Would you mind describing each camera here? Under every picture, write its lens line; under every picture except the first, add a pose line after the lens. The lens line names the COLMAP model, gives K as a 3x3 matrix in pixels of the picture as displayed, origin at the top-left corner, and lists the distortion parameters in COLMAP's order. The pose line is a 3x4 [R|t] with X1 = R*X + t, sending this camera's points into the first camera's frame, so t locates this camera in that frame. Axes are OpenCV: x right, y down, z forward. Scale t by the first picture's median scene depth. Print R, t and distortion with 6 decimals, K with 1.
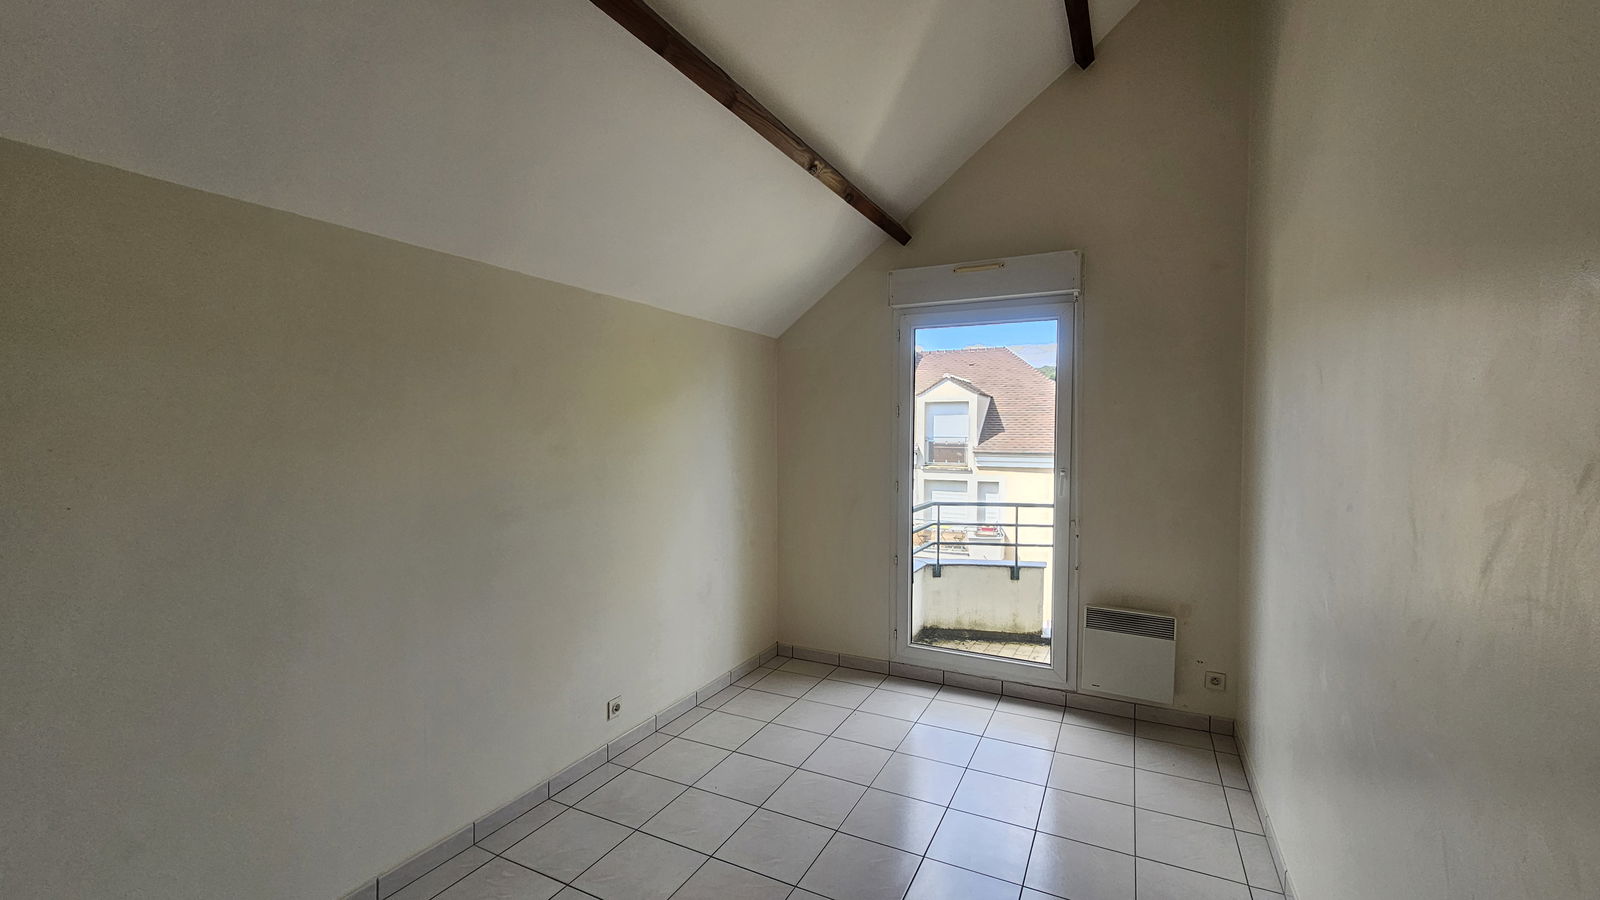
lens RADIAL K [[639.2, 0, 800.0], [0, 639.2, 450.0], [0, 0, 1]] dist [-0.000413, -0.000028]
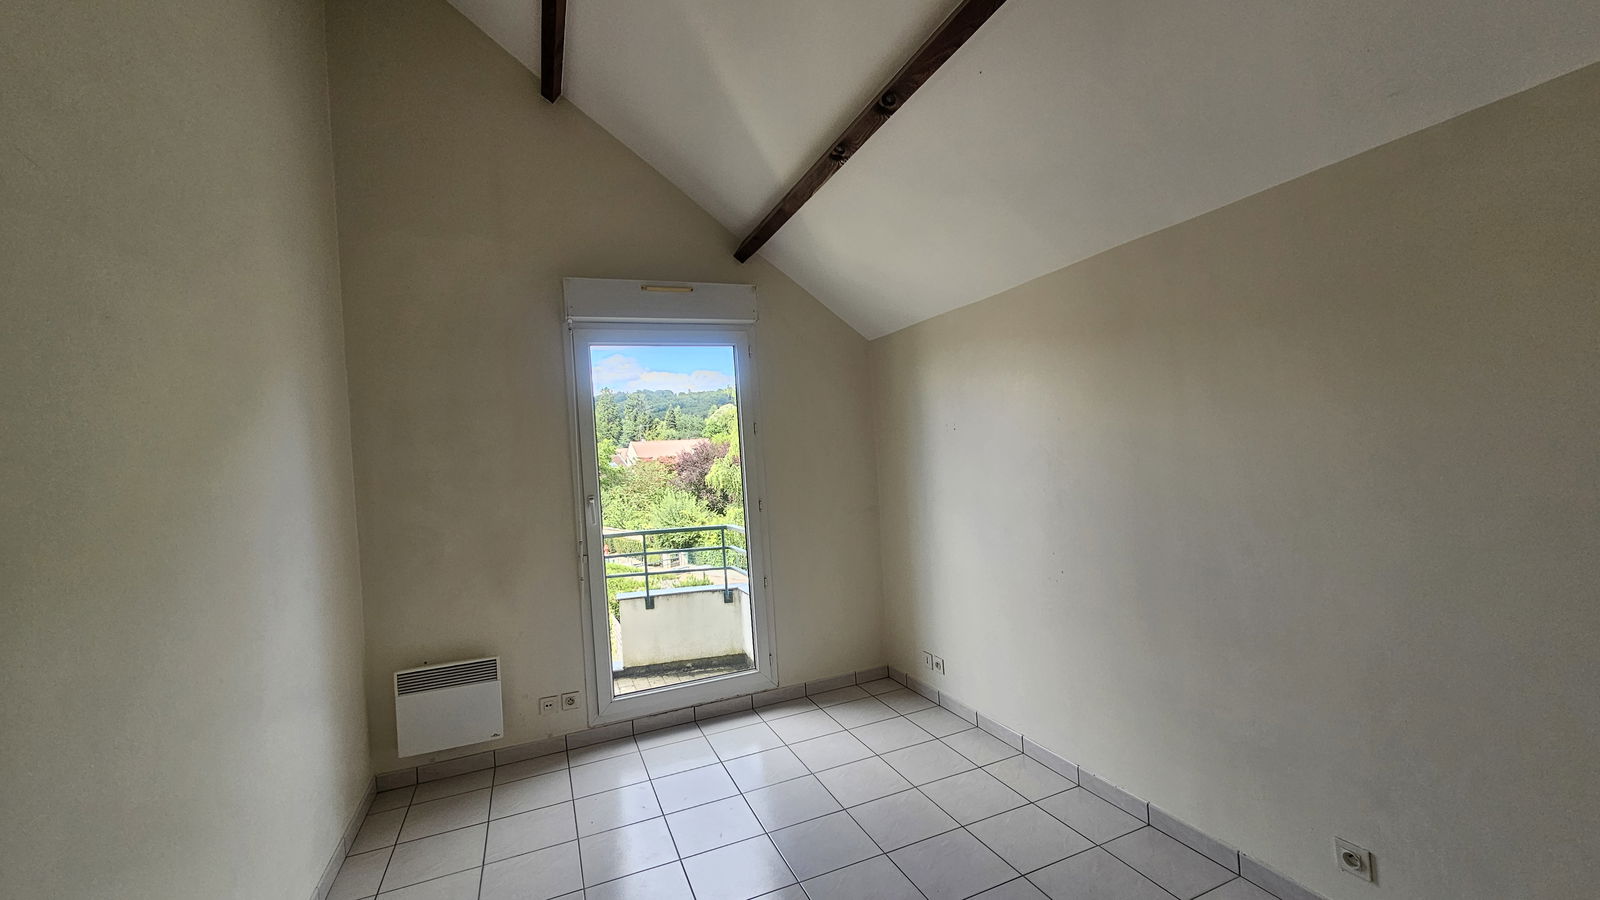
lens RADIAL K [[654.9, 0, 800.0], [0, 654.9, 450.0], [0, 0, 1]] dist [0.000752, 0.000028]
pose [[0.648250, -0.041760, 0.760281, -0.346384], [0.088823, 0.995825, -0.021037, 0.002699], [-0.756229, 0.081168, 0.649253, 0.198459]]
